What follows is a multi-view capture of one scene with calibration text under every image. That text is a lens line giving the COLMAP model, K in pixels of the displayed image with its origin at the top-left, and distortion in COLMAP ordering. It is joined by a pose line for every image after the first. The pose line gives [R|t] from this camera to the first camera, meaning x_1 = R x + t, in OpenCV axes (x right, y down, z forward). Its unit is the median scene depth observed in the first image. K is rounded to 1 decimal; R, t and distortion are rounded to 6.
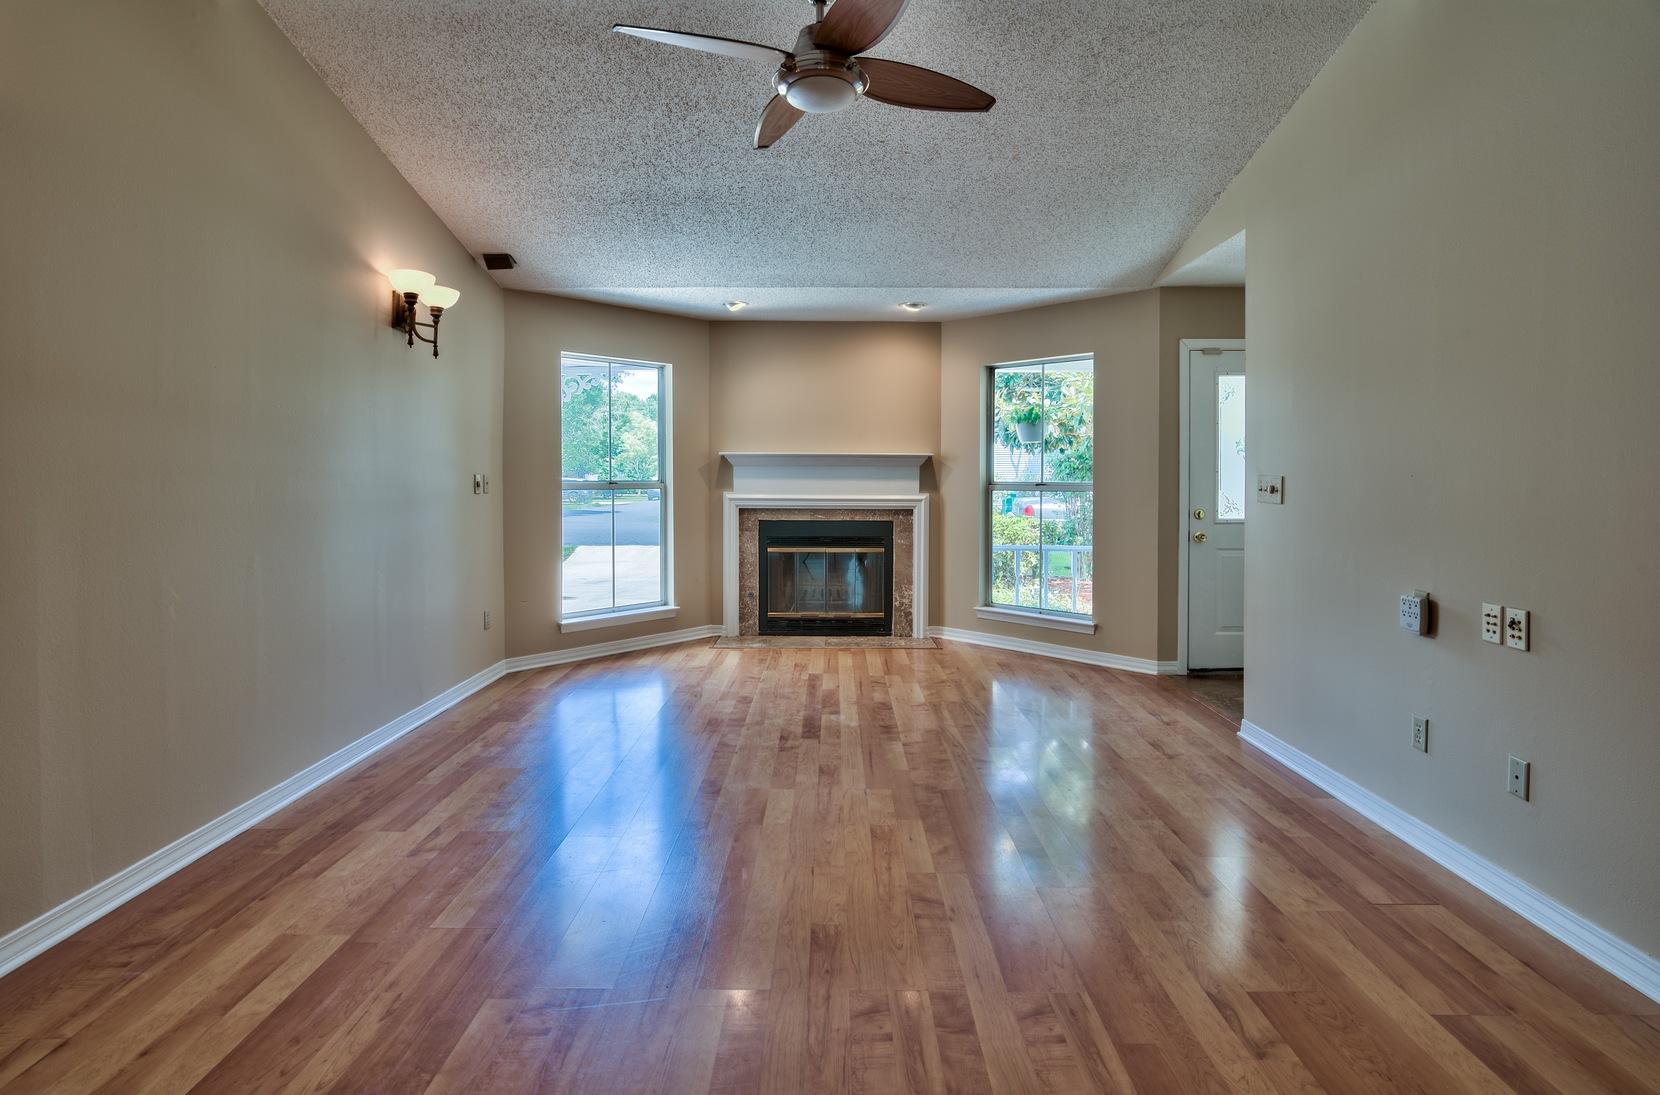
lens RADIAL K [[810.7, 0, 843.1], [0, 810.7, 487.5], [0, 0, 1]] dist [-0.001424, -0.000970]
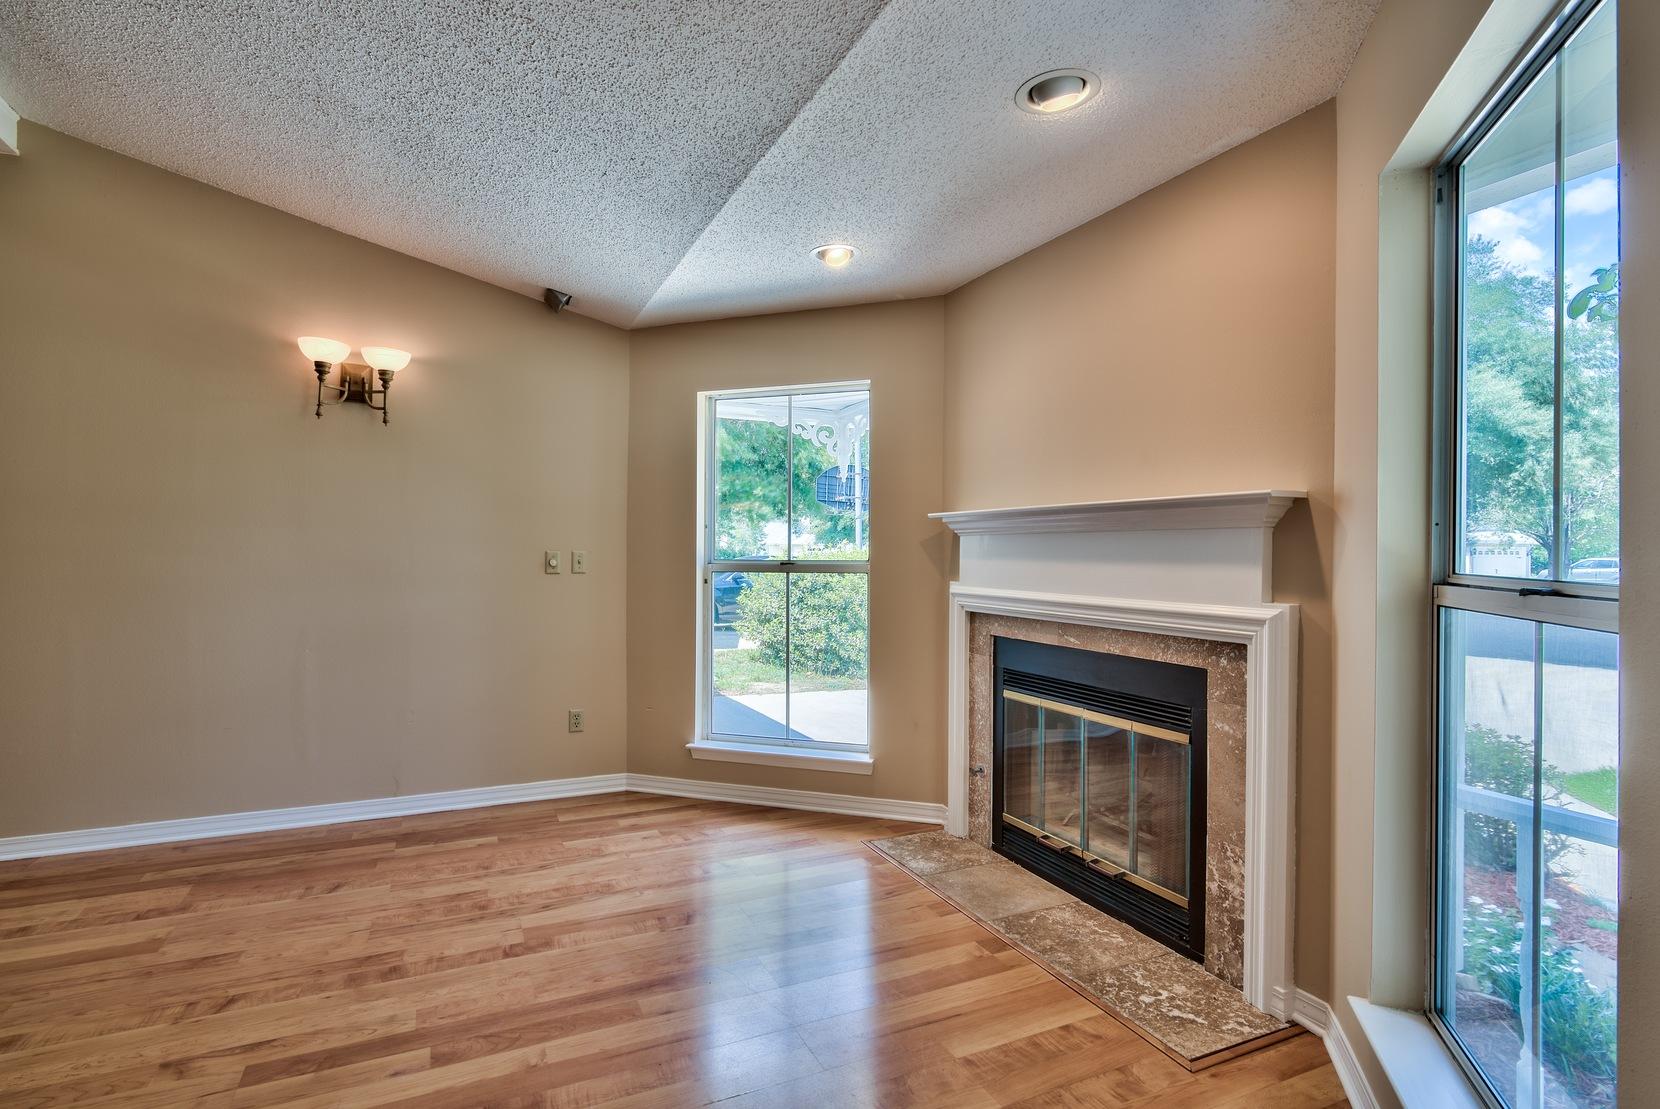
lens RADIAL K [[810.7, 0, 828.5], [0, 810.7, 552.0], [0, 0, 1]] dist [-0.001424, -0.000970]
pose [[0.403552, -0.003261, -0.914951, 0.375295], [-0.015186, 0.999832, -0.010262, -0.008738], [0.914831, 0.018035, 0.403435, 0.740779]]
